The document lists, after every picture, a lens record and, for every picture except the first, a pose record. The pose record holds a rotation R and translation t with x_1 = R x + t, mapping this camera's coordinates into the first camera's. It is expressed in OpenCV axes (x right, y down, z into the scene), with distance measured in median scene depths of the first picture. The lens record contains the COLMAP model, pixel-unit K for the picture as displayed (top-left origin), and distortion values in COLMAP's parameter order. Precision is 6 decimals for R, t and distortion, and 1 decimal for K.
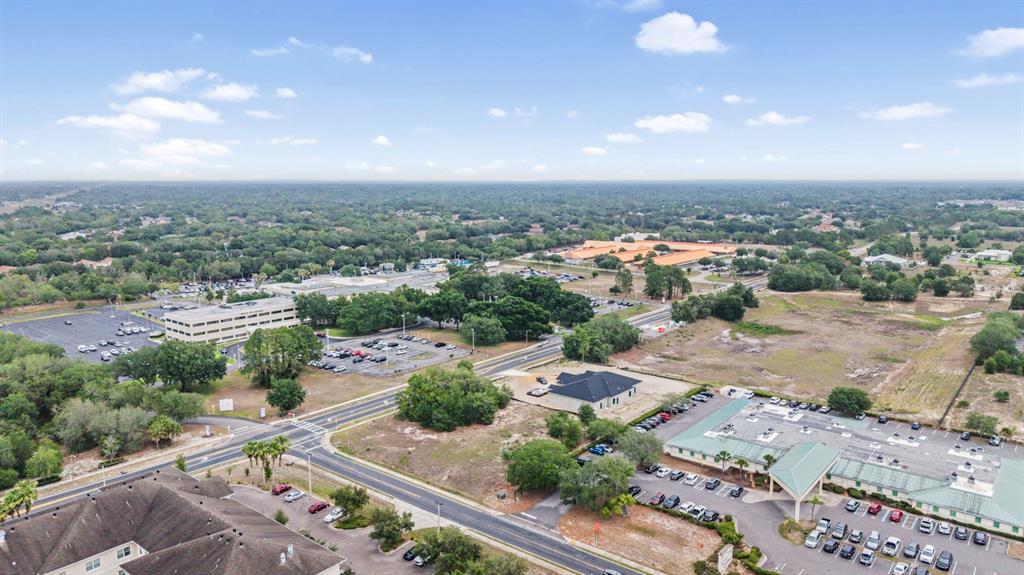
lens RADIAL K [[693.9, 0, 512.0], [0, 693.9, 287.5], [0, 0, 1]] dist [0.074636, -0.125966]
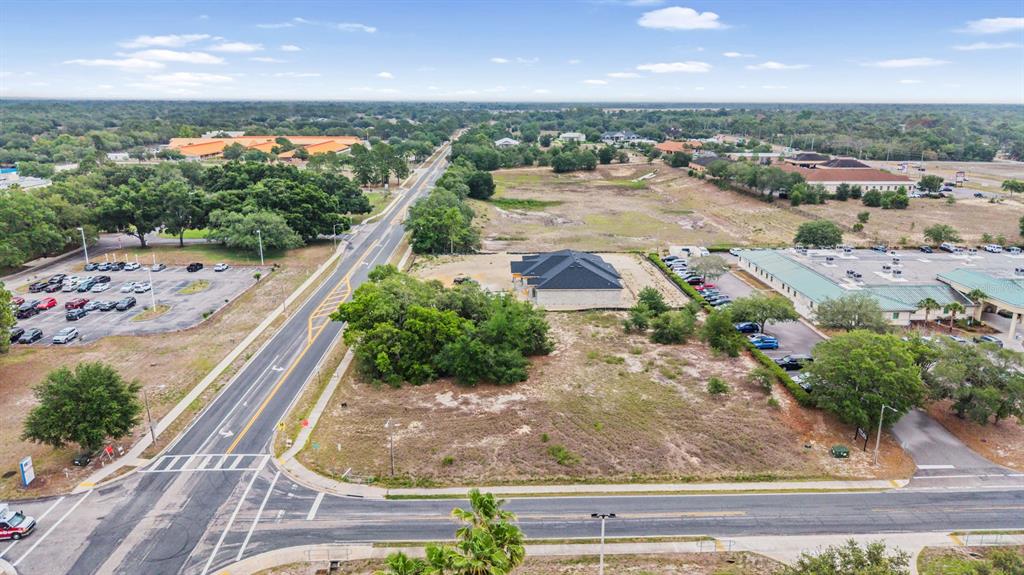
lens RADIAL K [[681.3, 0, 512.0], [0, 681.3, 287.5], [0, 0, 1]] dist [0.040132, -0.043809]
pose [[0.757031, -0.169595, 0.630985, -0.360911], [0.096826, 0.984182, 0.148358, 0.056230], [-0.646165, -0.051216, 0.761477, 0.556790]]
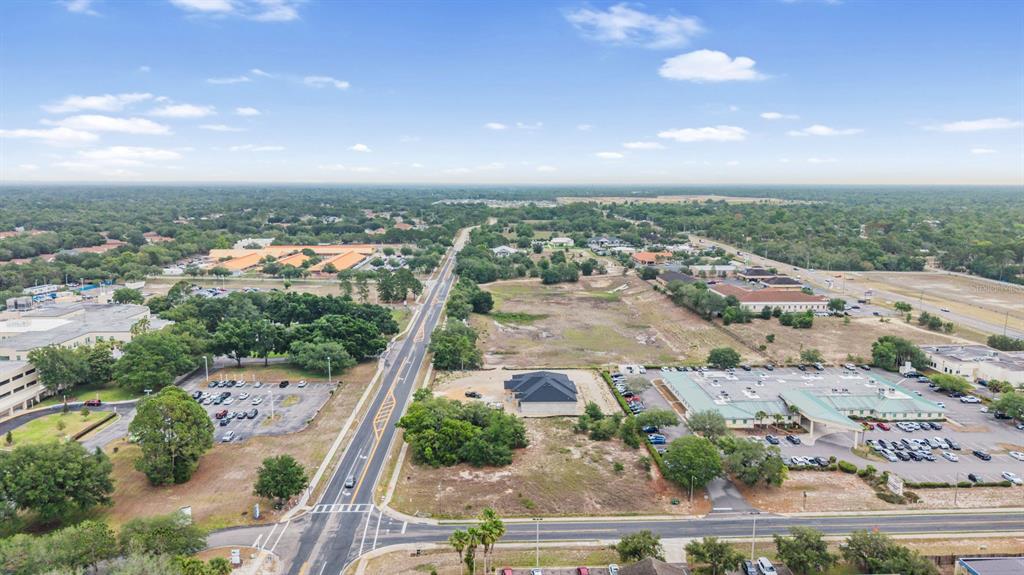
lens RADIAL K [[693.9, 0, 512.0], [0, 693.9, 287.5], [0, 0, 1]] dist [0.074636, -0.125966]
pose [[0.755210, -0.098345, 0.648063, -0.576164], [0.098926, 0.994457, 0.035629, -0.043973], [-0.647974, 0.037203, 0.760753, 0.276364]]
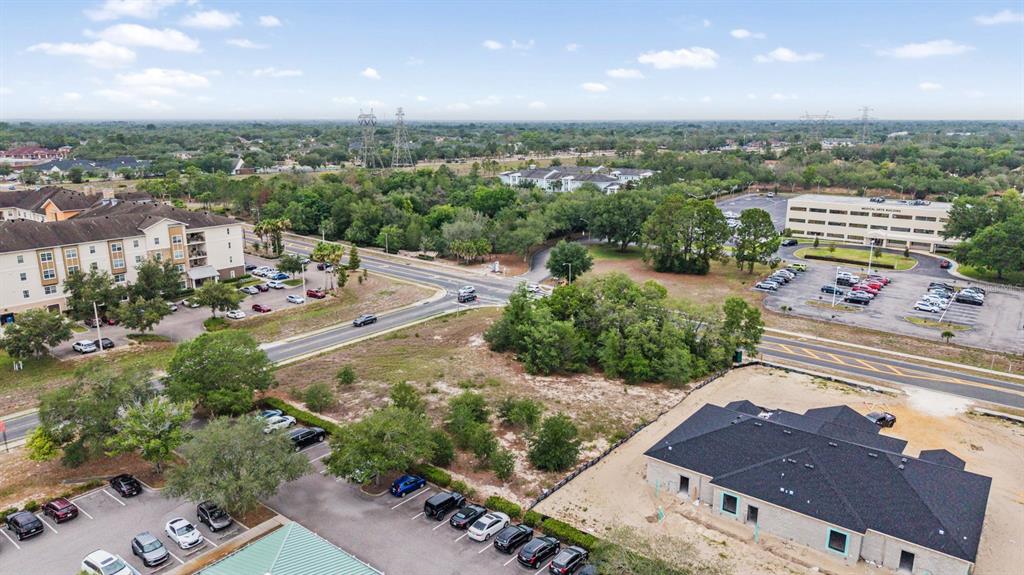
lens RADIAL K [[681.3, 0, 512.0], [0, 681.3, 287.5], [0, 0, 1]] dist [0.040132, -0.043809]
pose [[0.013558, 0.239047, -0.970913, 0.429190], [-0.154166, 0.959892, 0.234181, 0.009716], [0.987952, 0.146507, 0.049867, 0.873991]]
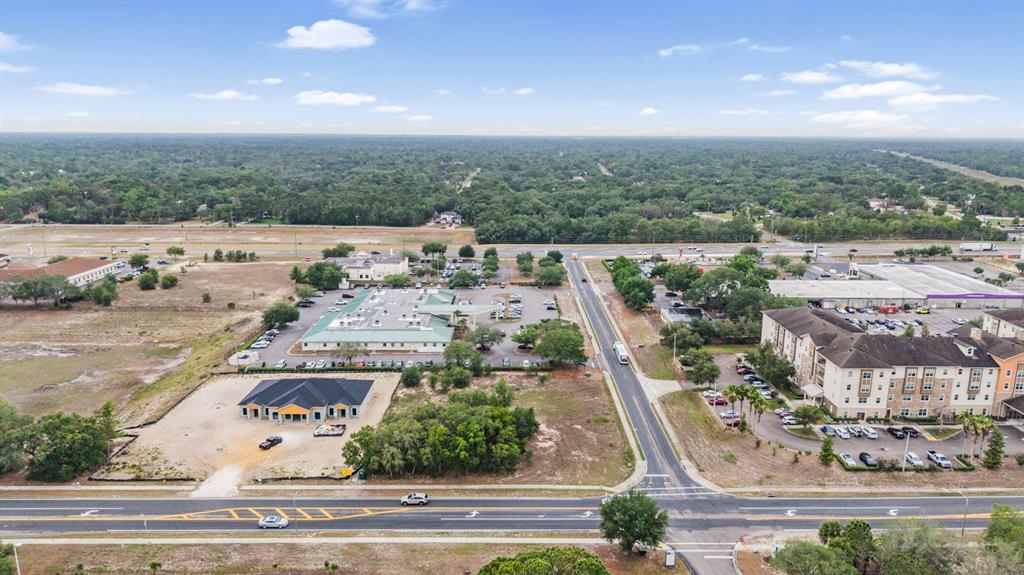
lens RADIAL K [[681.3, 0, 512.0], [0, 681.3, 287.5], [0, 0, 1]] dist [0.055161, -0.084126]
pose [[-0.629308, -0.175243, 0.757141, -0.626548], [0.113487, 0.943079, 0.312605, -0.198582], [-0.768826, 0.282650, -0.573599, 1.297062]]
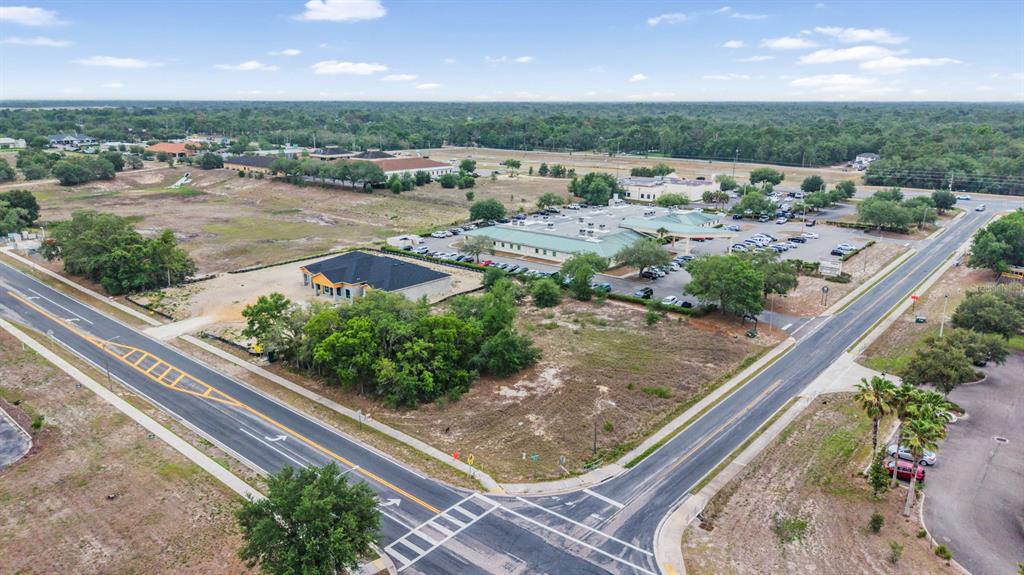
lens RADIAL K [[681.3, 0, 512.0], [0, 681.3, 287.5], [0, 0, 1]] dist [0.040132, -0.043809]
pose [[0.030869, -0.264437, 0.963909, -0.537306], [0.151337, 0.954487, 0.257006, 0.008207], [-0.988000, 0.137942, 0.069483, 0.865622]]
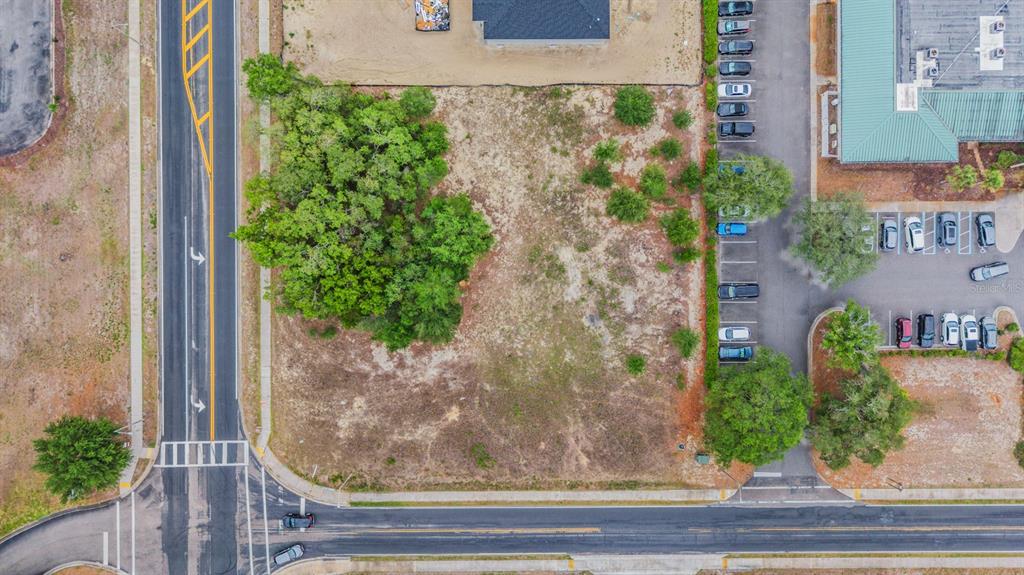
lens RADIAL K [[681.3, 0, 512.0], [0, 681.3, 287.5], [0, 0, 1]] dist [0.040132, -0.043809]
pose [[0.773389, -0.633882, 0.007914, -0.040727], [0.085044, 0.116116, 0.989588, -0.266831], [-0.628201, -0.764663, 0.143711, 0.821012]]
